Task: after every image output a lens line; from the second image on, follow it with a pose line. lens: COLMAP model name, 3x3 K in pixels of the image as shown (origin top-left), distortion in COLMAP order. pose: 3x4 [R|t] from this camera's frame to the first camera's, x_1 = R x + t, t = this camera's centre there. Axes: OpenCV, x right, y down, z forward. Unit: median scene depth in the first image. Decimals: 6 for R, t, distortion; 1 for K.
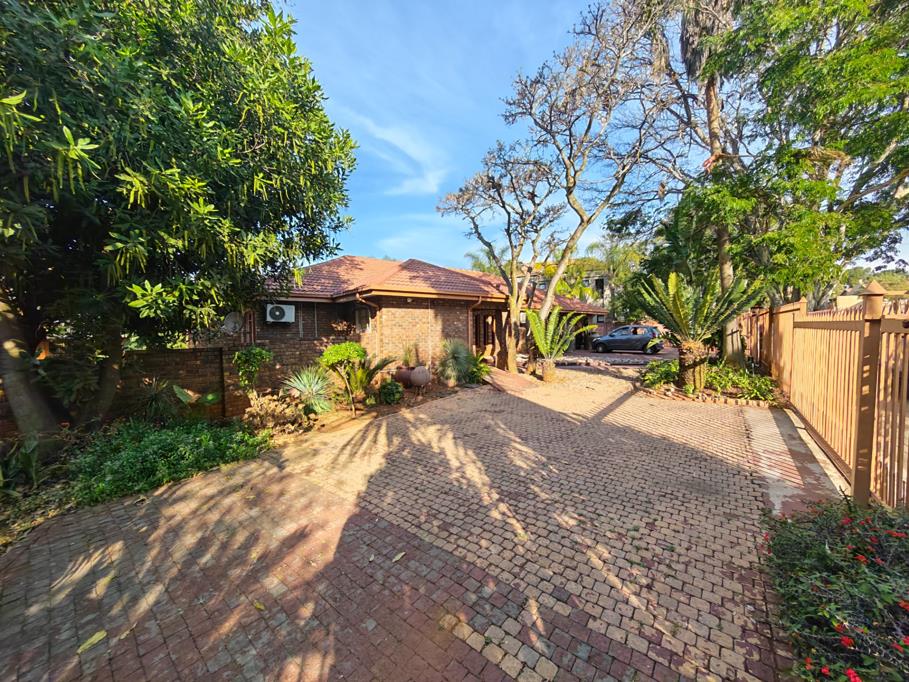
lens RADIAL K [[338.3, 0, 456.5], [0, 338.3, 343.8], [0, 0, 1]] dist [-0.002195, 0.000056]
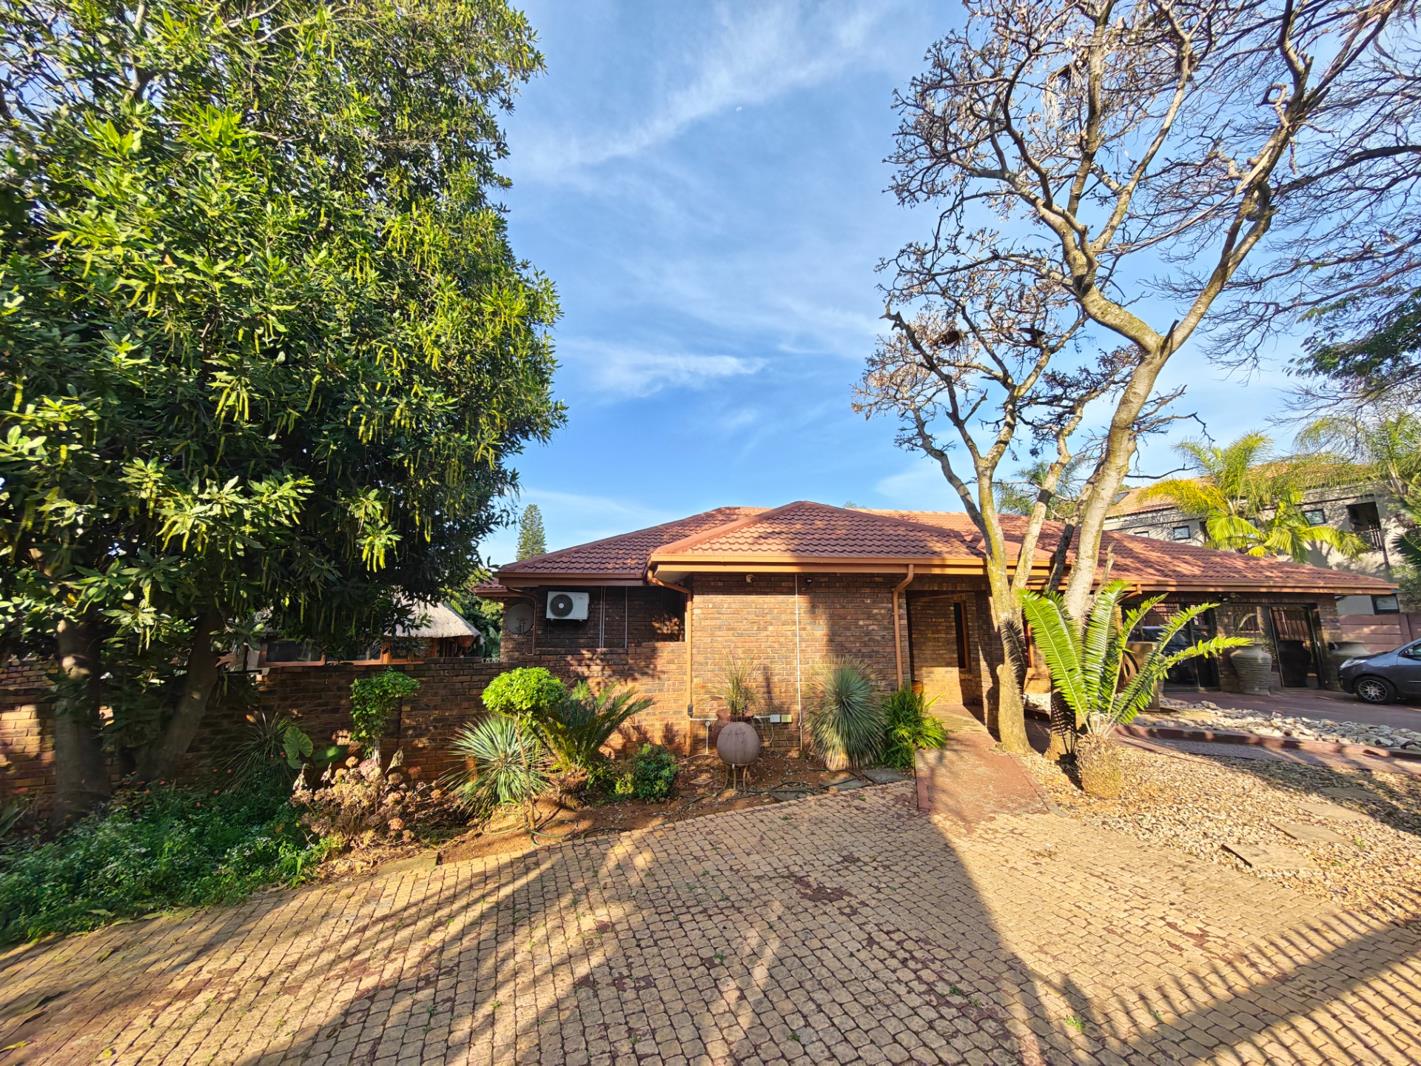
lens RADIAL K [[528.8, 0, 713.6], [0, 528.8, 537.3], [0, 0, 1]] dist [-0.002195, 0.000056]
pose [[0.861408, -0.071458, -0.502861, 0.218682], [-0.029045, 0.981503, -0.189229, -0.036461], [0.507082, 0.177609, 0.843400, 0.280994]]
